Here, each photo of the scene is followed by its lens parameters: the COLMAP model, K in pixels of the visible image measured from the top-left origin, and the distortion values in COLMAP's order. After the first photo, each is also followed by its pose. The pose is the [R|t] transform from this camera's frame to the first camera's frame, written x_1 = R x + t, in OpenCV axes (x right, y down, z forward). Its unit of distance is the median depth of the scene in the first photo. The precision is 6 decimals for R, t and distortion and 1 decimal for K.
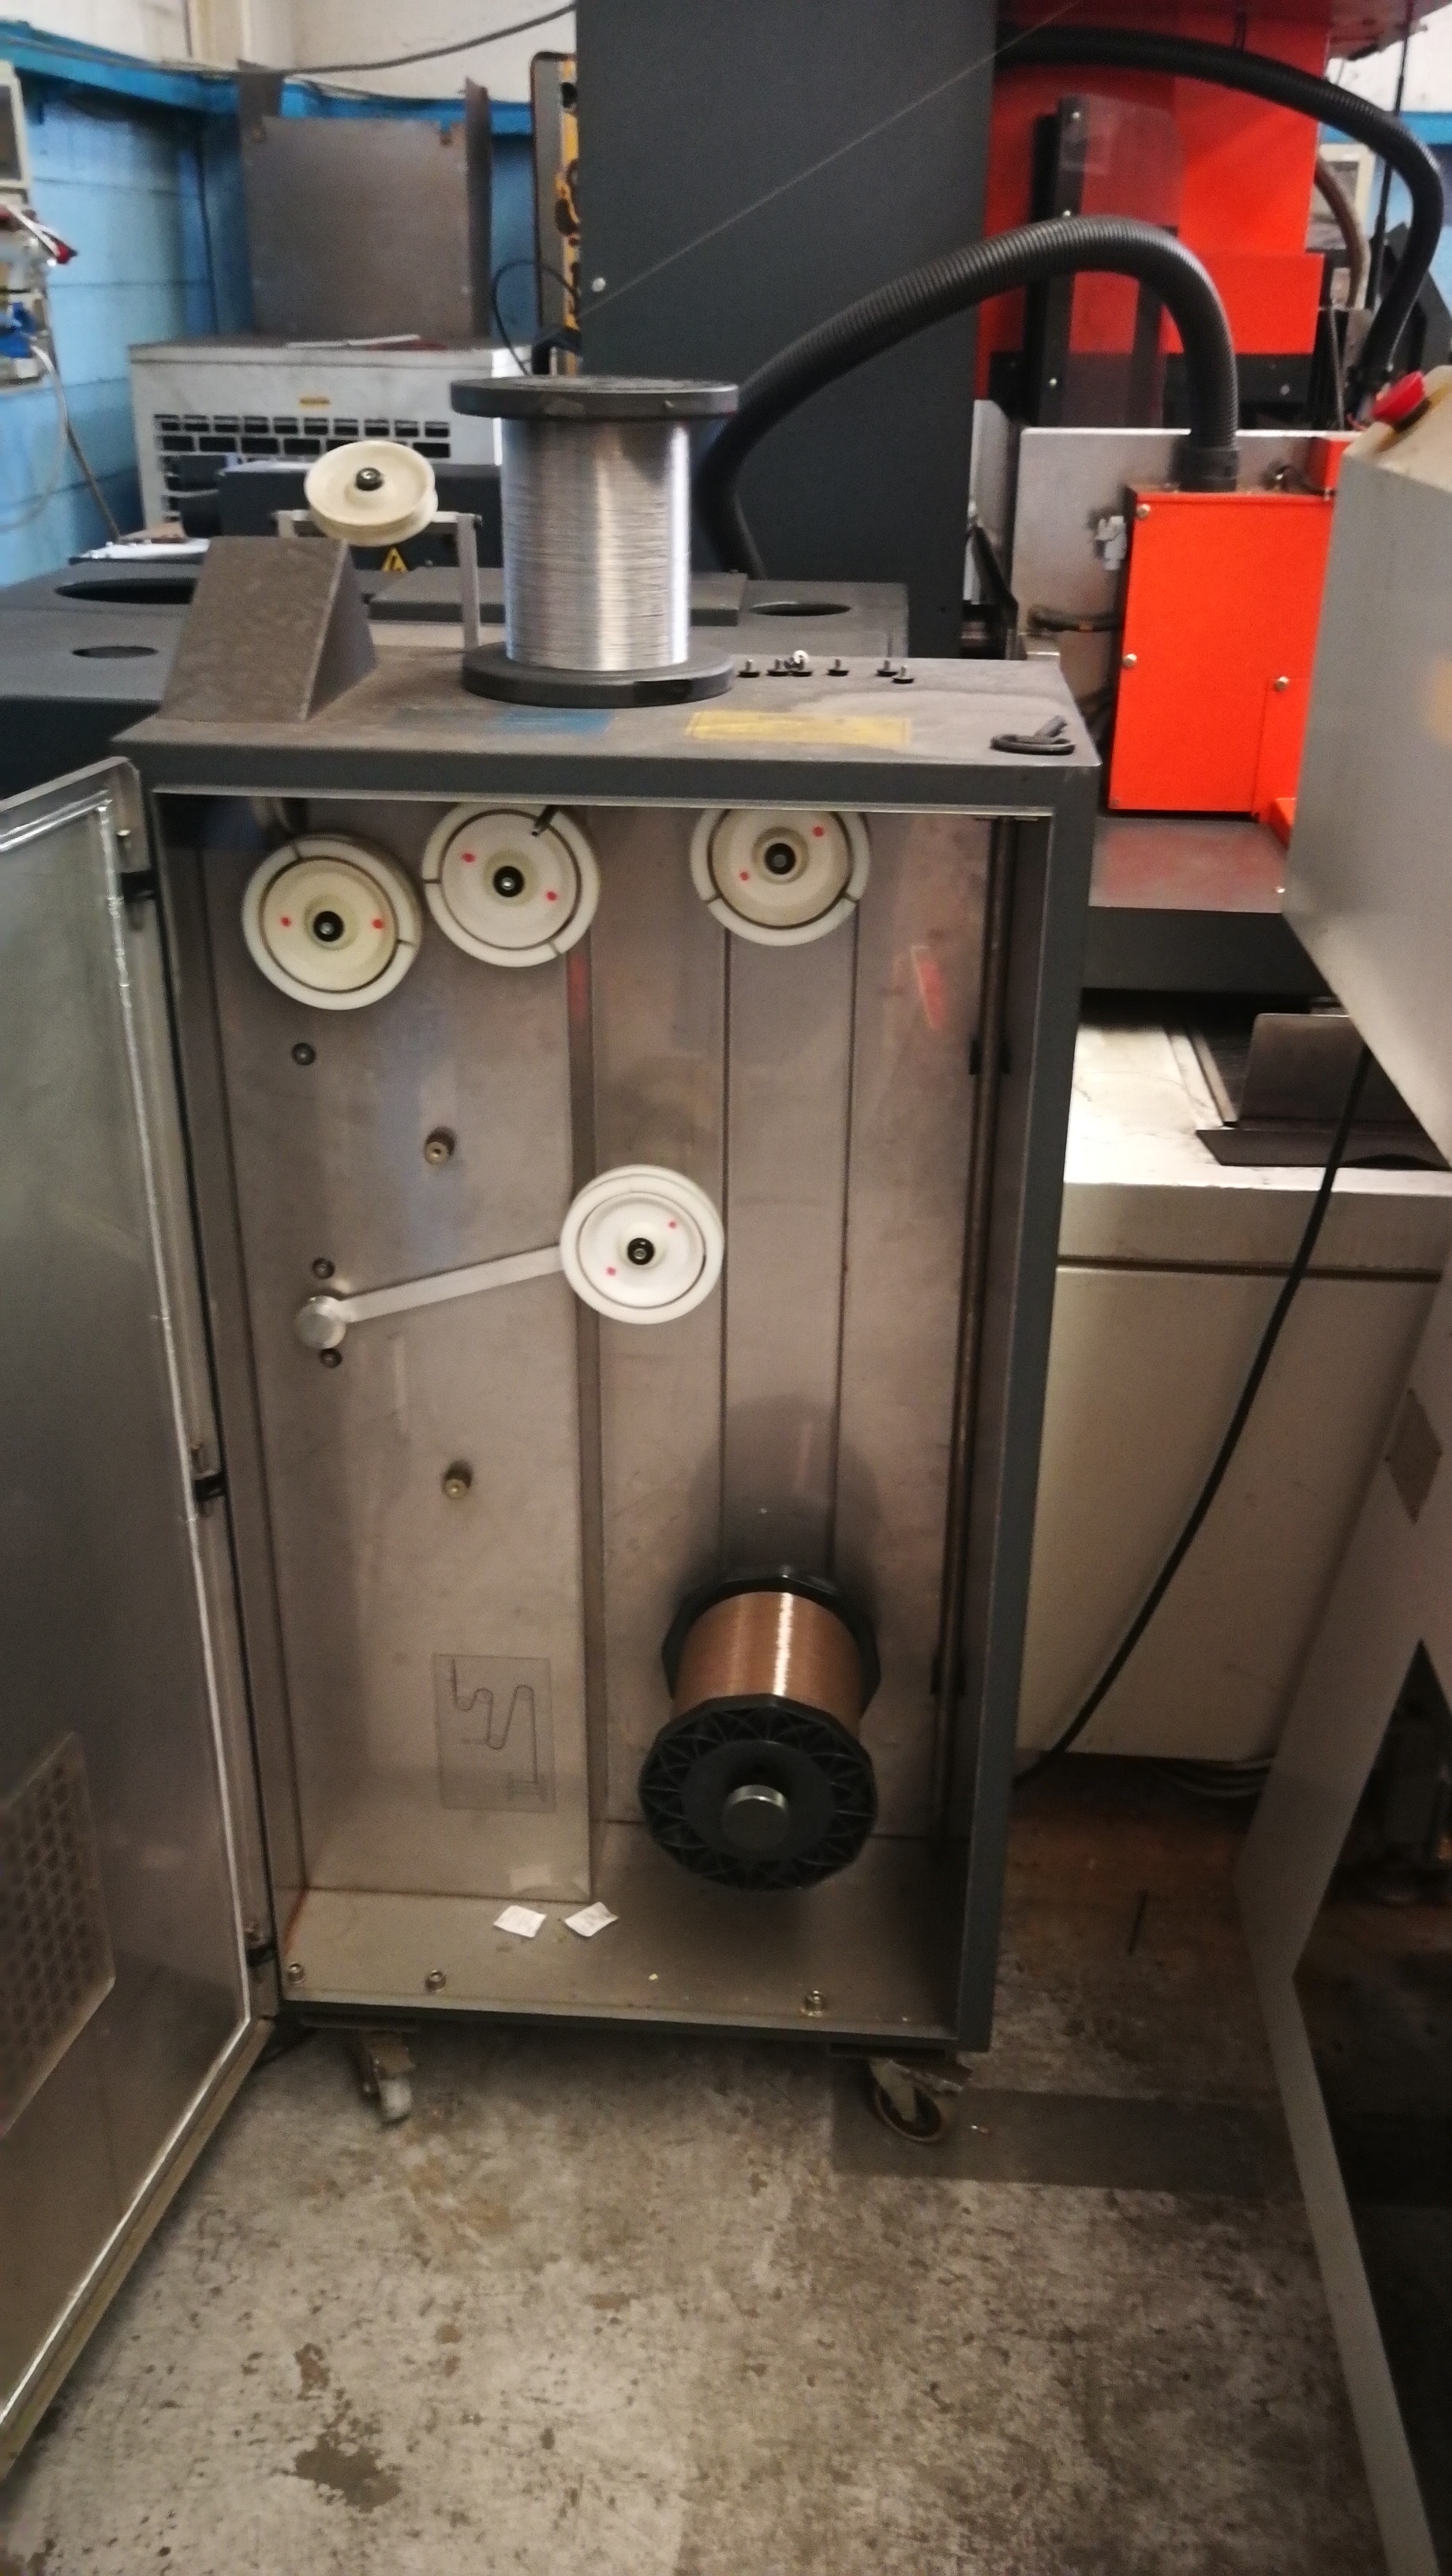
lens RADIAL K [[2064.4, 0, 726.0], [0, 2064.4, 1288.0], [0, 0, 1]] dist [0.020888, -0.012014]
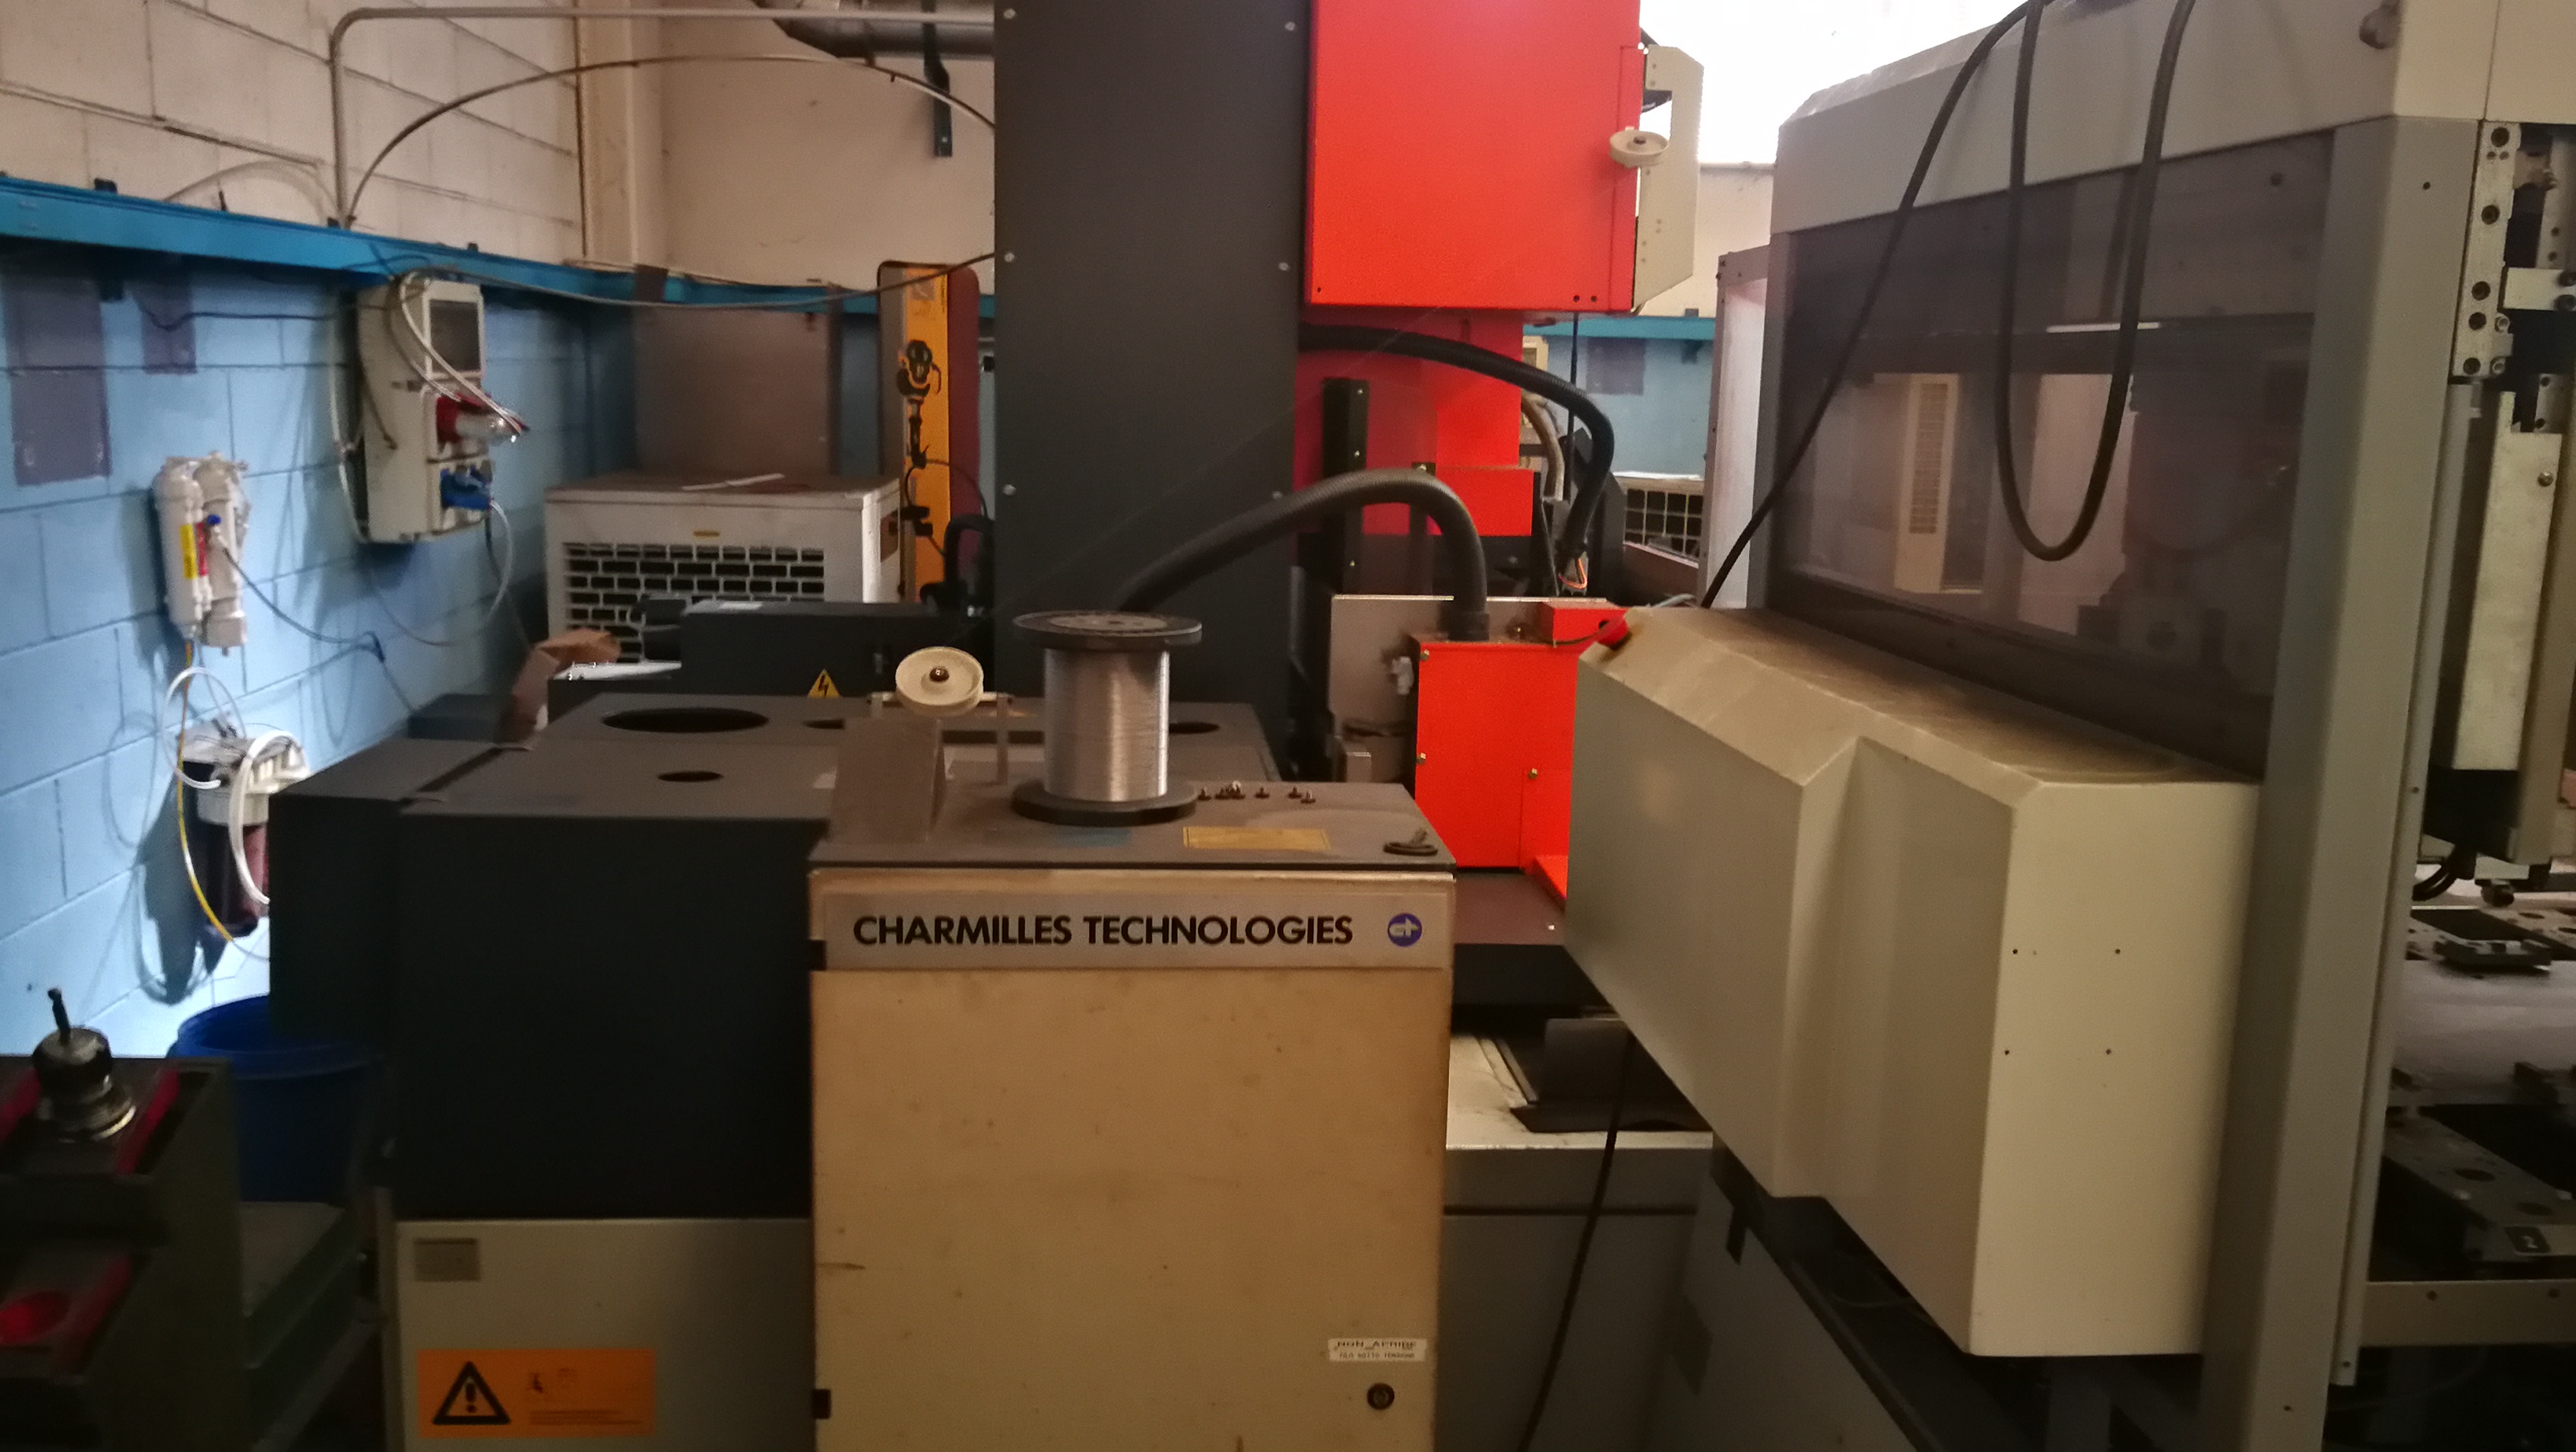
lens RADIAL K [[2031.8, 0, 1288.0], [0, 2031.8, 726.0], [0, 0, 1]] dist [0.140890, -0.002809]
pose [[0.988422, -0.008738, 0.151476, -0.089640], [0.050691, 0.959994, -0.275396, 0.034524], [-0.143010, 0.279886, 0.949322, -0.243143]]
